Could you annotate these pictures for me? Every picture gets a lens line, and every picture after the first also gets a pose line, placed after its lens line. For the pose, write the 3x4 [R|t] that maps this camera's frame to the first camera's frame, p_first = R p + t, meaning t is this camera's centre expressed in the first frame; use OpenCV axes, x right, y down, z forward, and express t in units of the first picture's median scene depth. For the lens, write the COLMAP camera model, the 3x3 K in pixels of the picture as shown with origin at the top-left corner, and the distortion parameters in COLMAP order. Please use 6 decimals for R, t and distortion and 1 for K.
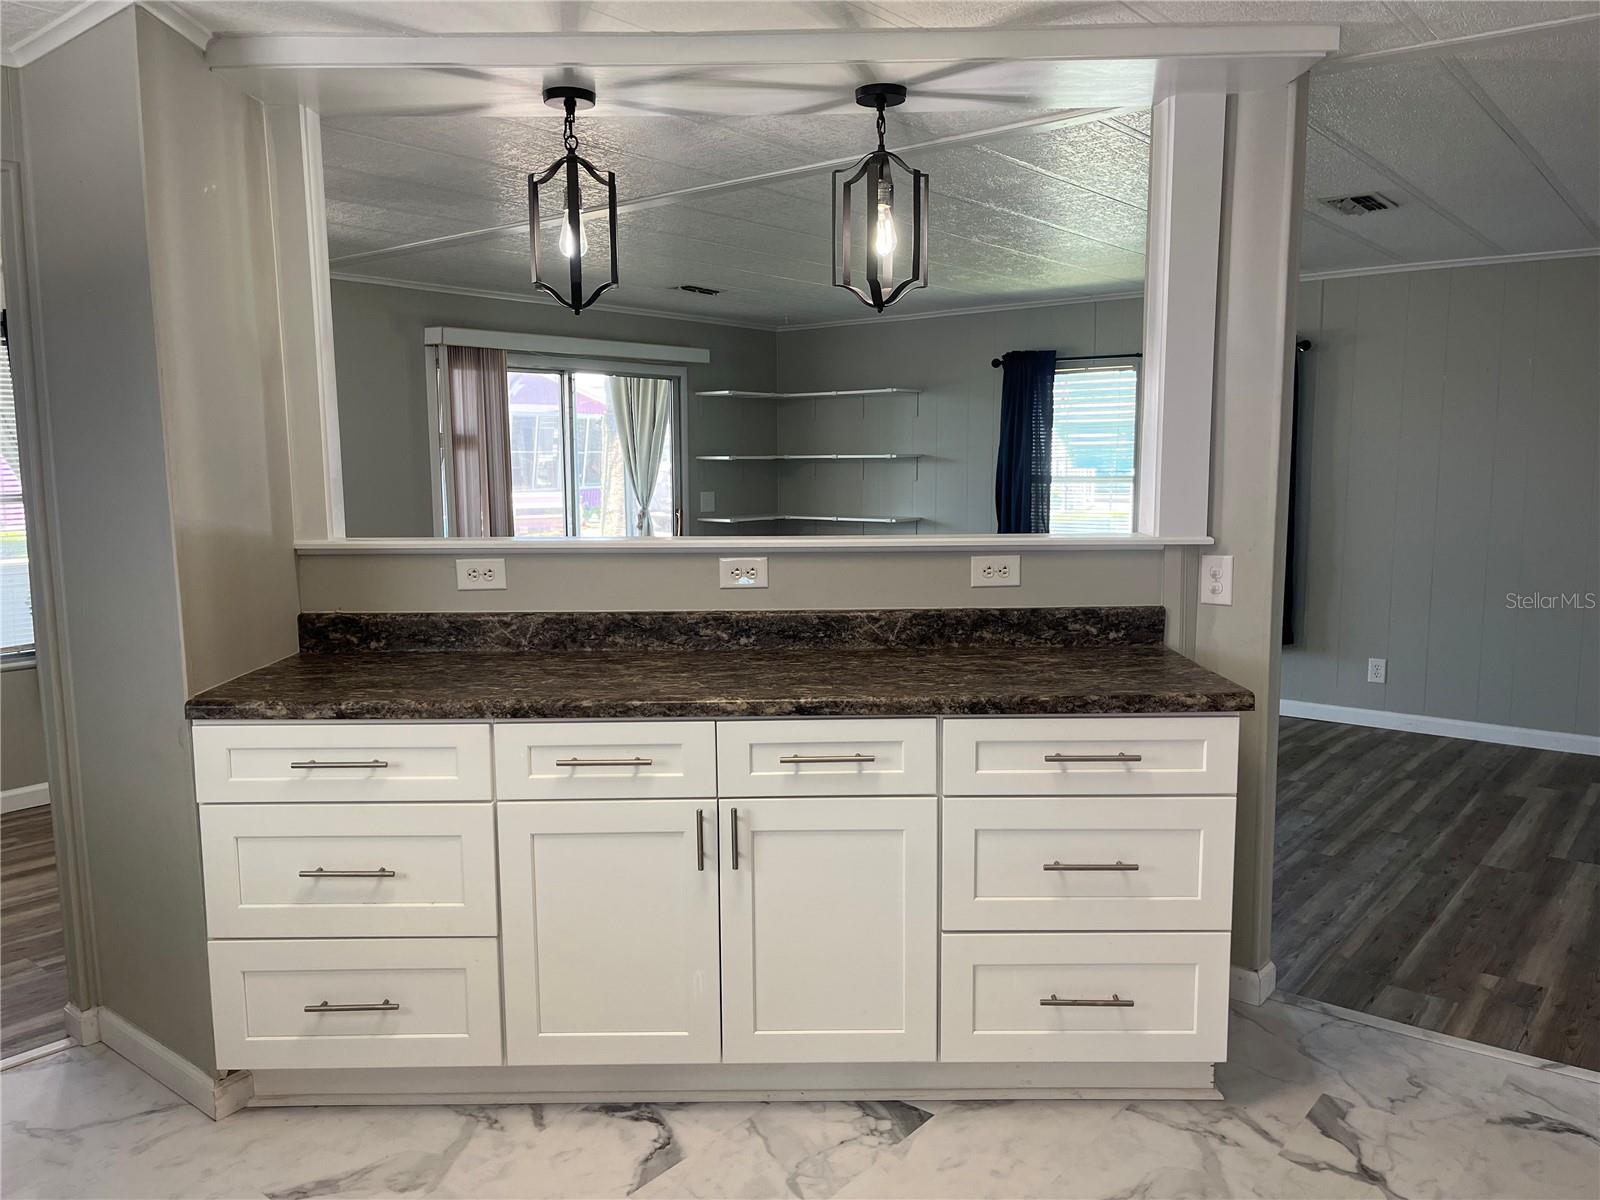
lens RADIAL K [[1206.1, 0, 791.0], [0, 1206.1, 599.0], [0, 0, 1]] dist [0.077866, -0.116361]
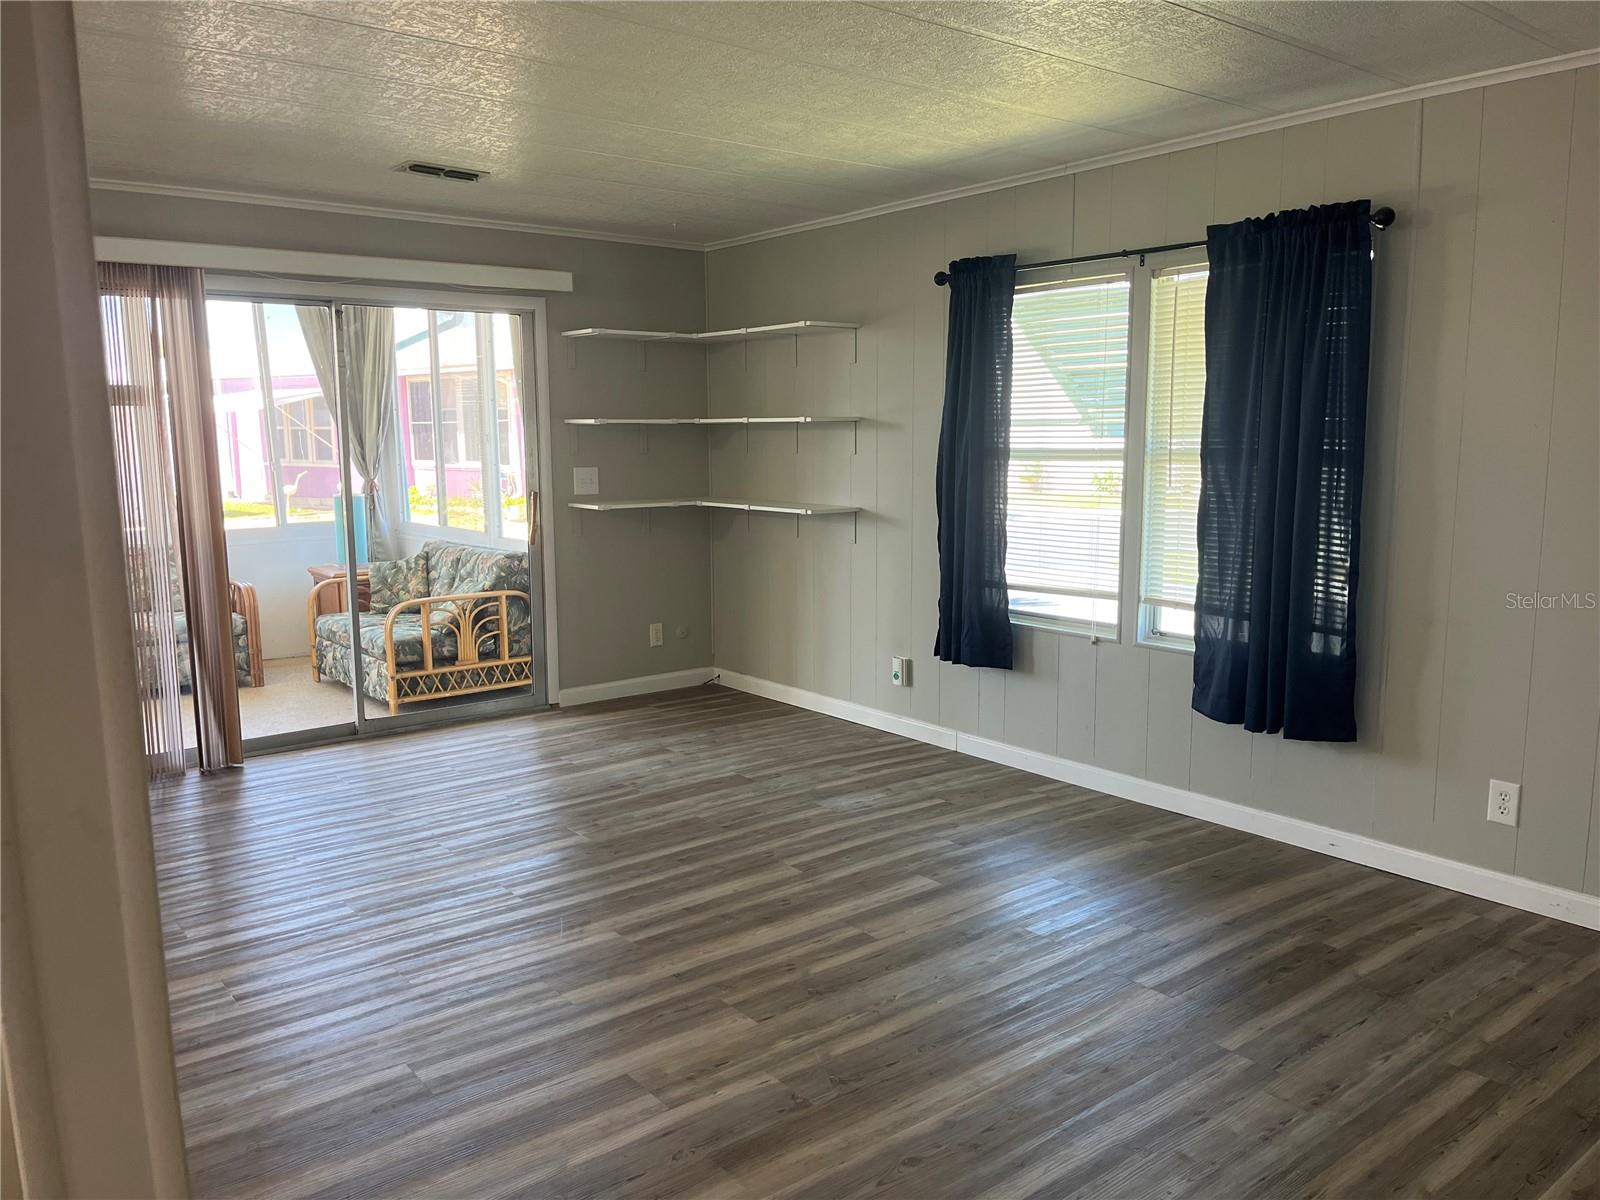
lens RADIAL K [[1206.1, 0, 791.0], [0, 1206.1, 599.0], [0, 0, 1]] dist [0.077866, -0.116361]
pose [[0.974934, 0.032720, -0.220073, 0.246046], [-0.027325, 0.999248, 0.027513, -0.035614], [0.220808, -0.020810, 0.975095, 0.335128]]
